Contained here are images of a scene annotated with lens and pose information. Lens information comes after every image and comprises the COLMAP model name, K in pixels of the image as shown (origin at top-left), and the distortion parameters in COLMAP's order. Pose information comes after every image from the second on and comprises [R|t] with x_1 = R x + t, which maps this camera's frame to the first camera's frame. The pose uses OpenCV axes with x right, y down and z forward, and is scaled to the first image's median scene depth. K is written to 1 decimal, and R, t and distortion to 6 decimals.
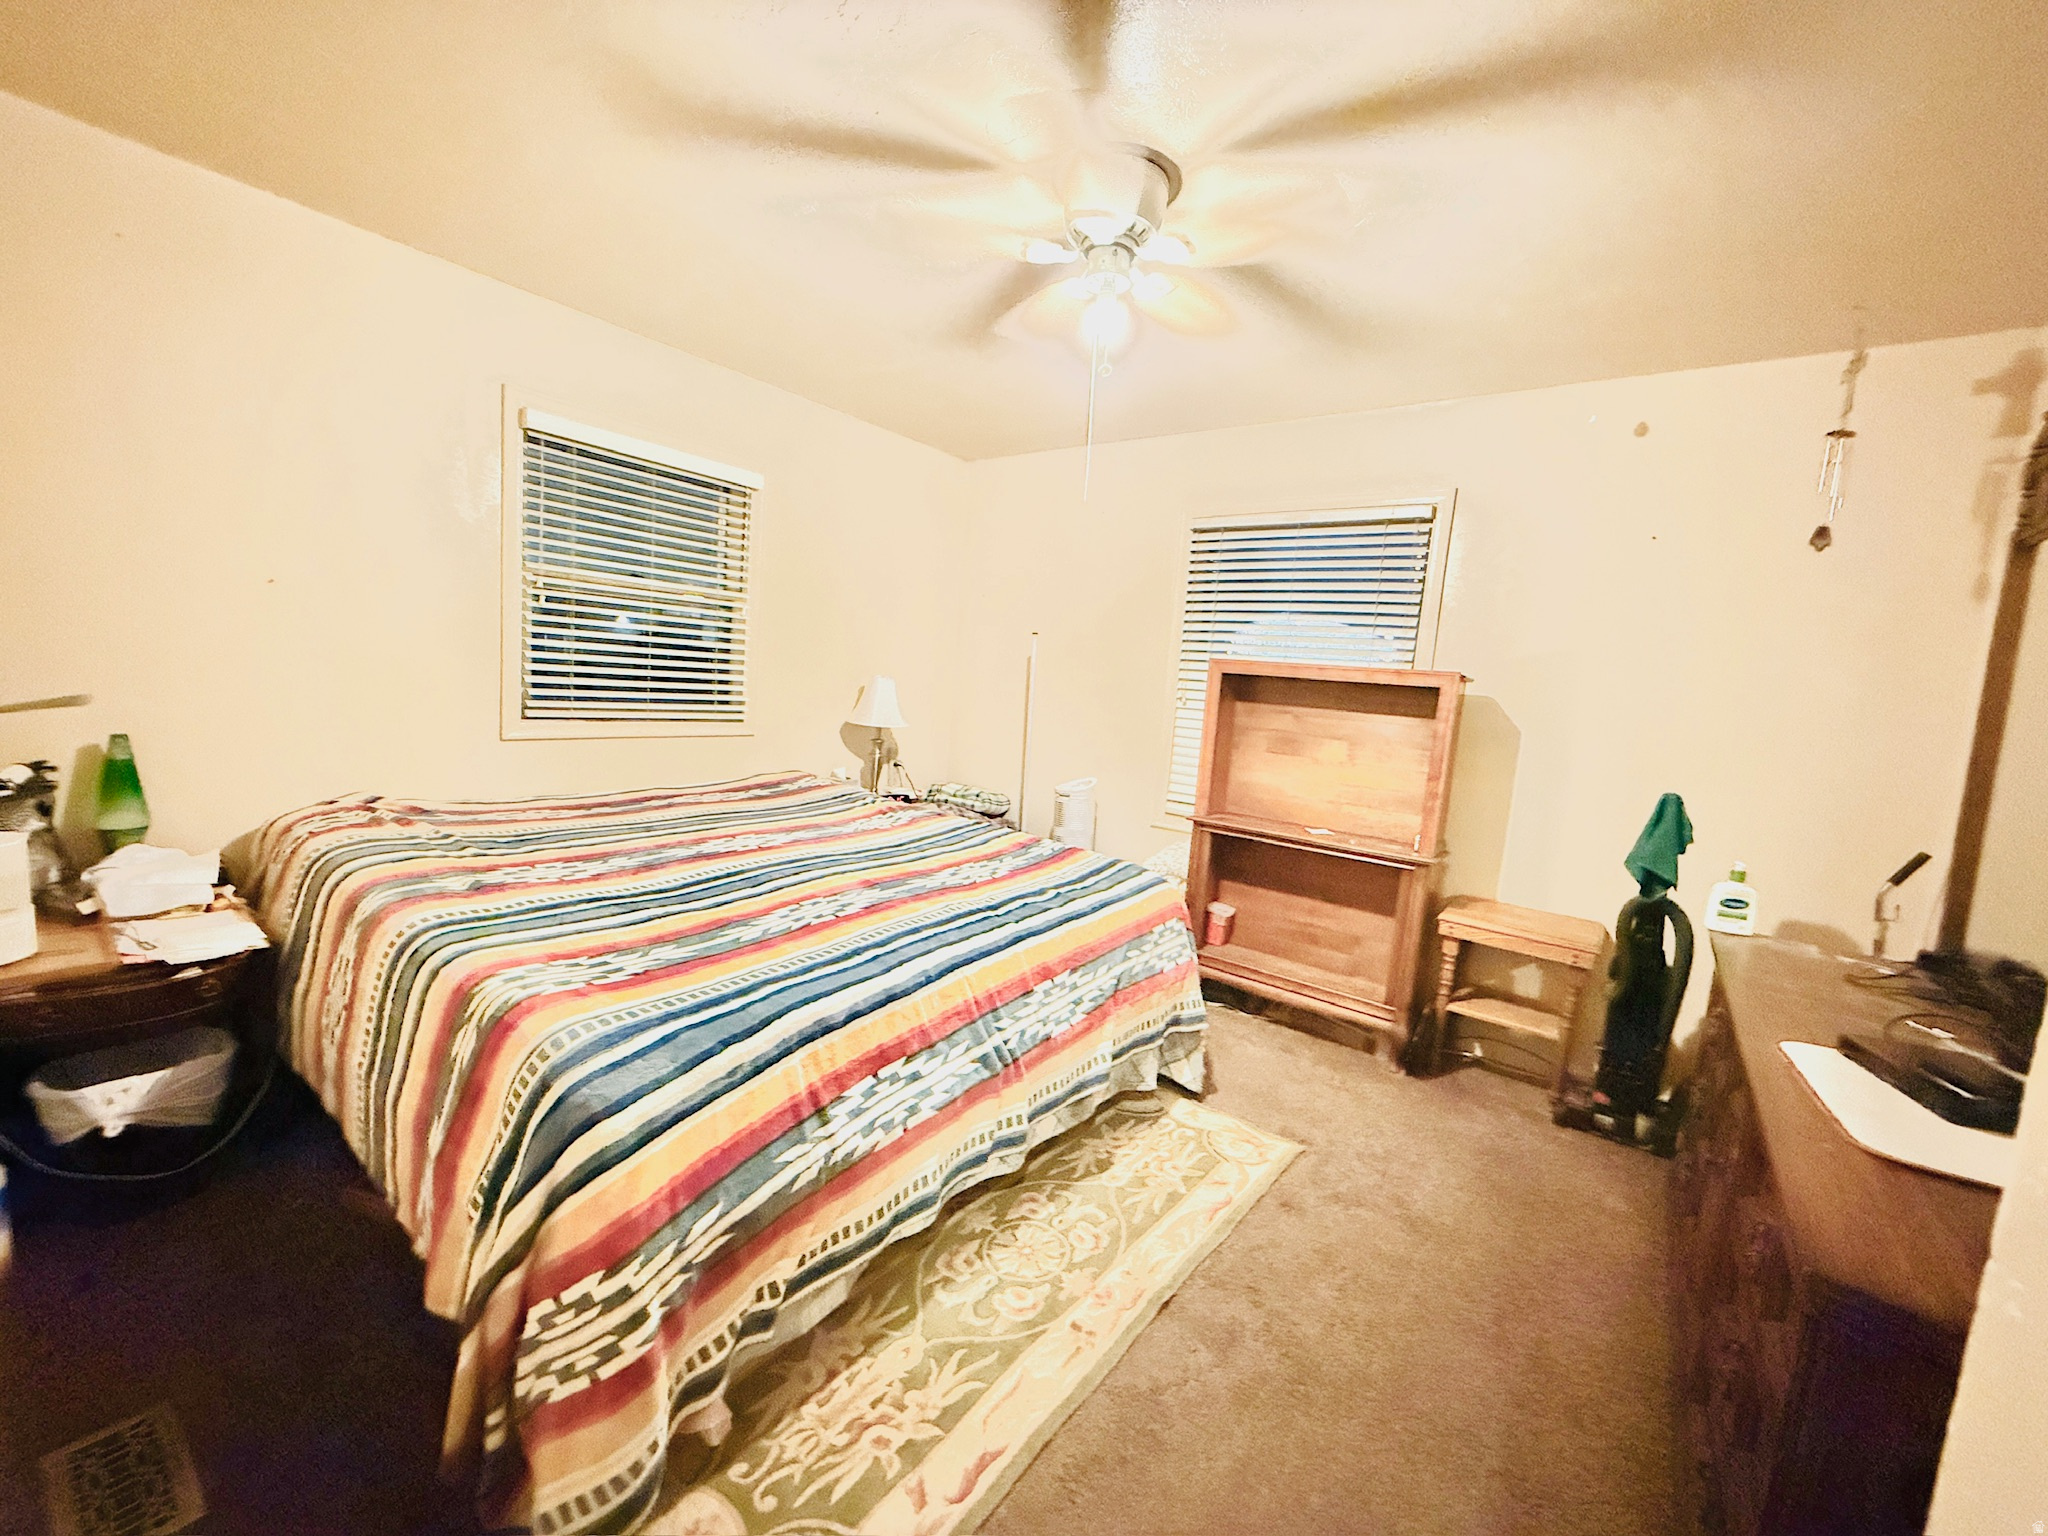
lens RADIAL K [[823.2, 0, 1024.0], [0, 823.2, 768.0], [0, 0, 1]] dist [0.003409, 0.000093]
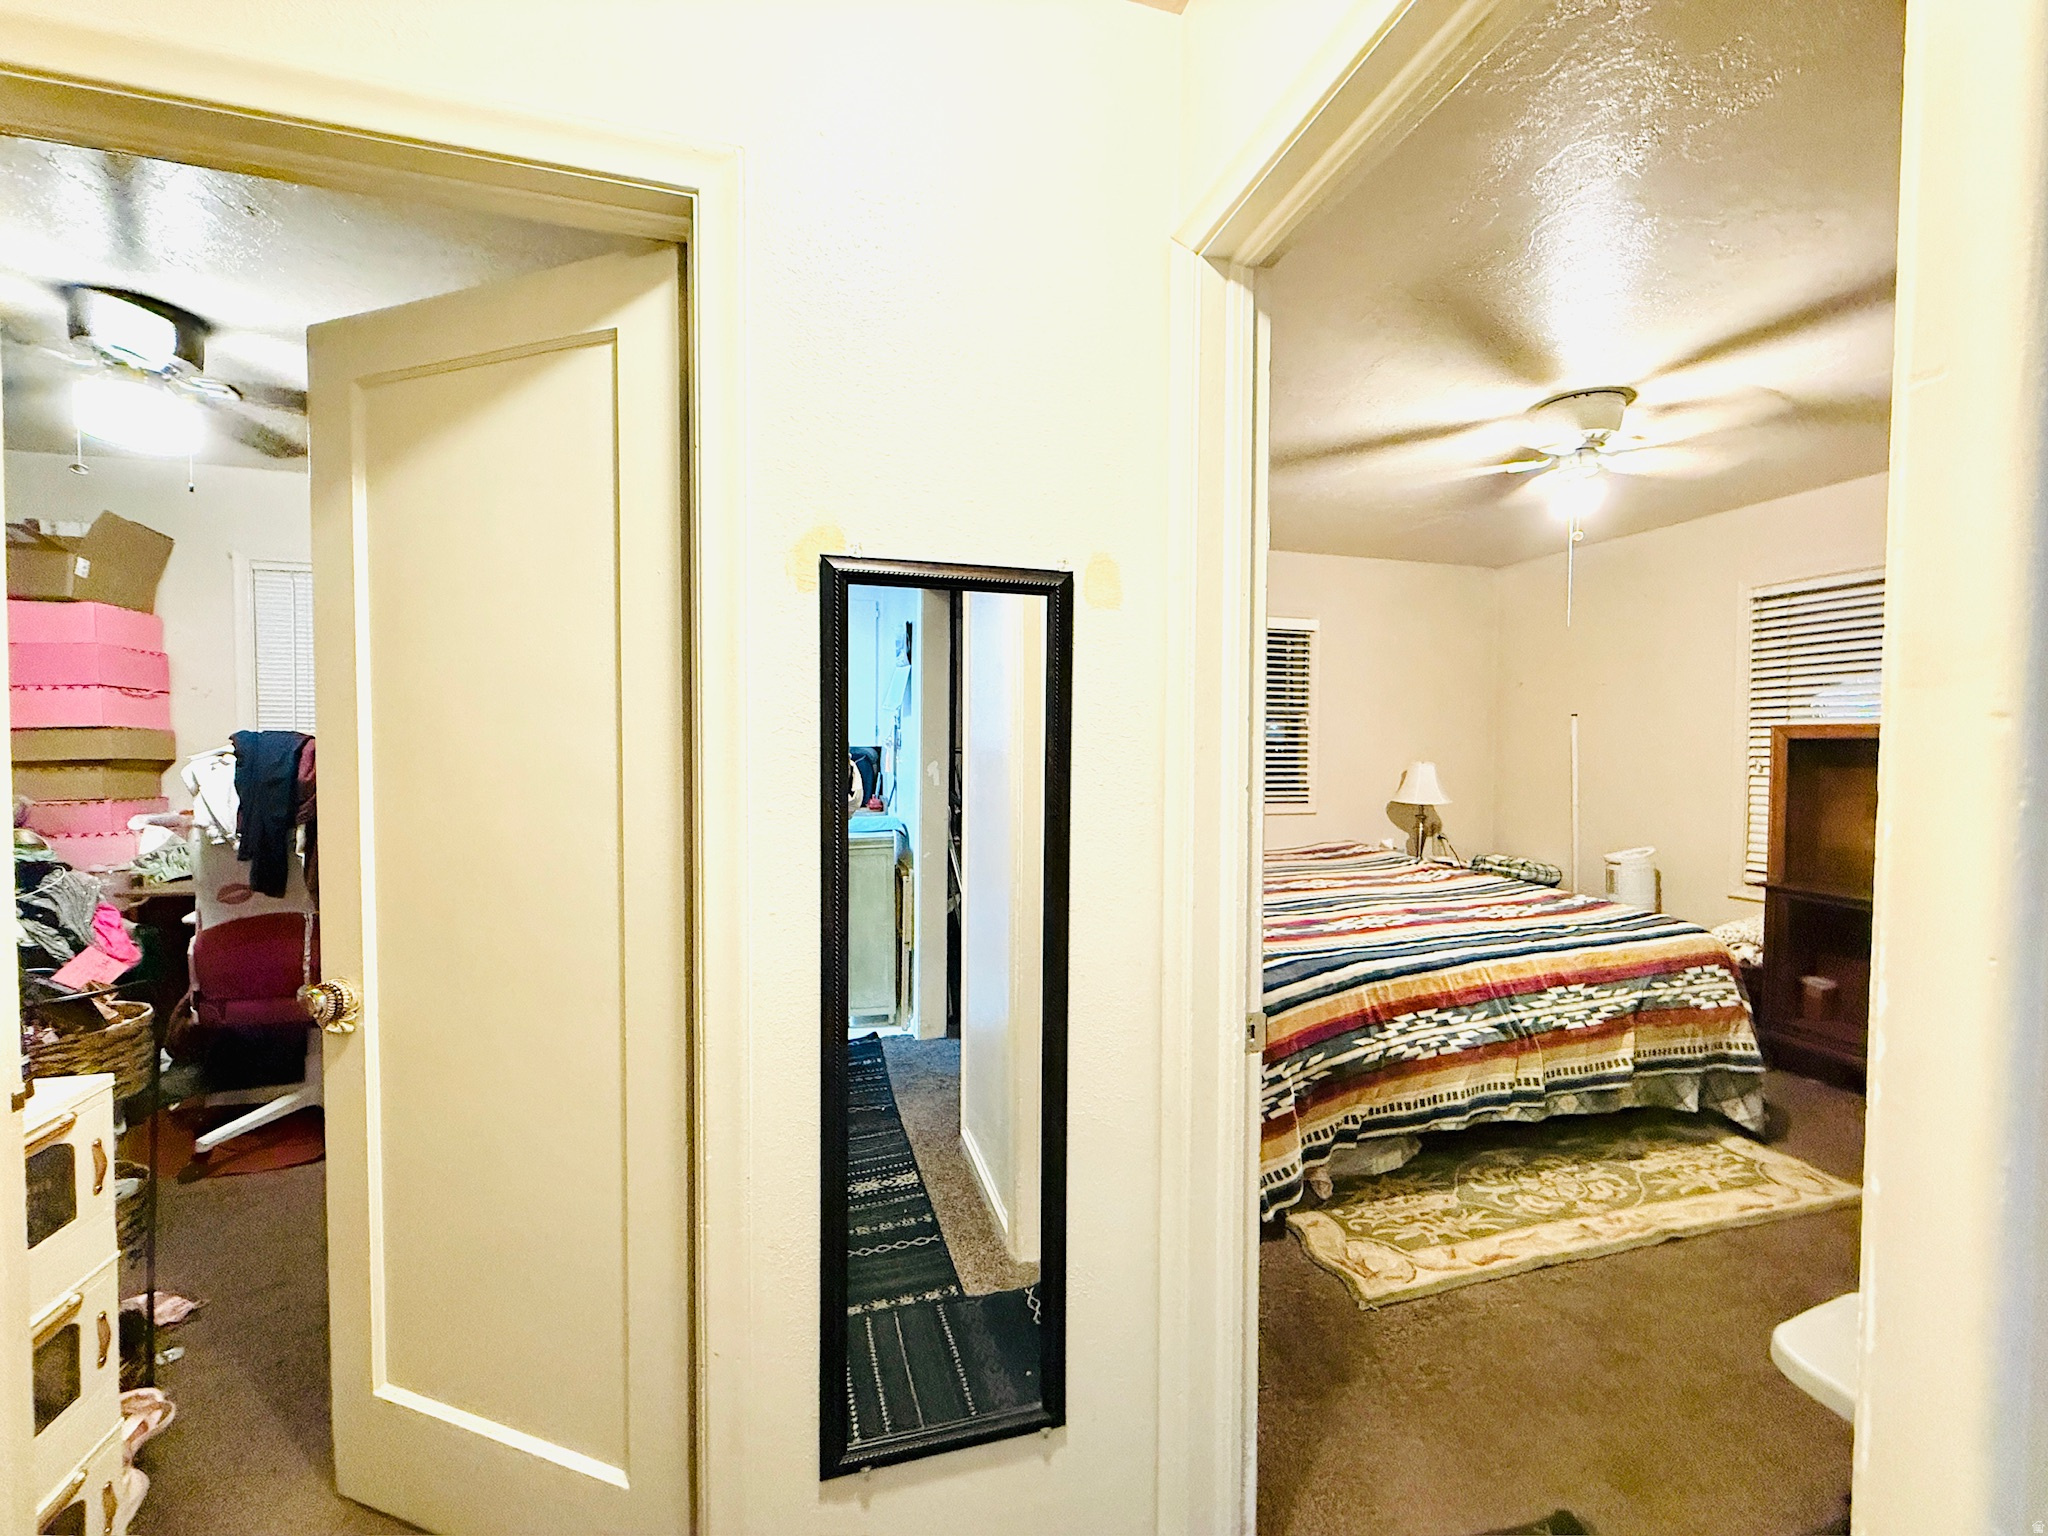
lens RADIAL K [[823.2, 0, 1024.0], [0, 823.2, 768.0], [0, 0, 1]] dist [0.003409, 0.000093]
pose [[0.803401, -0.057135, -0.592691, 0.160836], [-0.009676, 0.994002, -0.108937, 0.074473], [0.595360, 0.093255, 0.798029, -0.672913]]
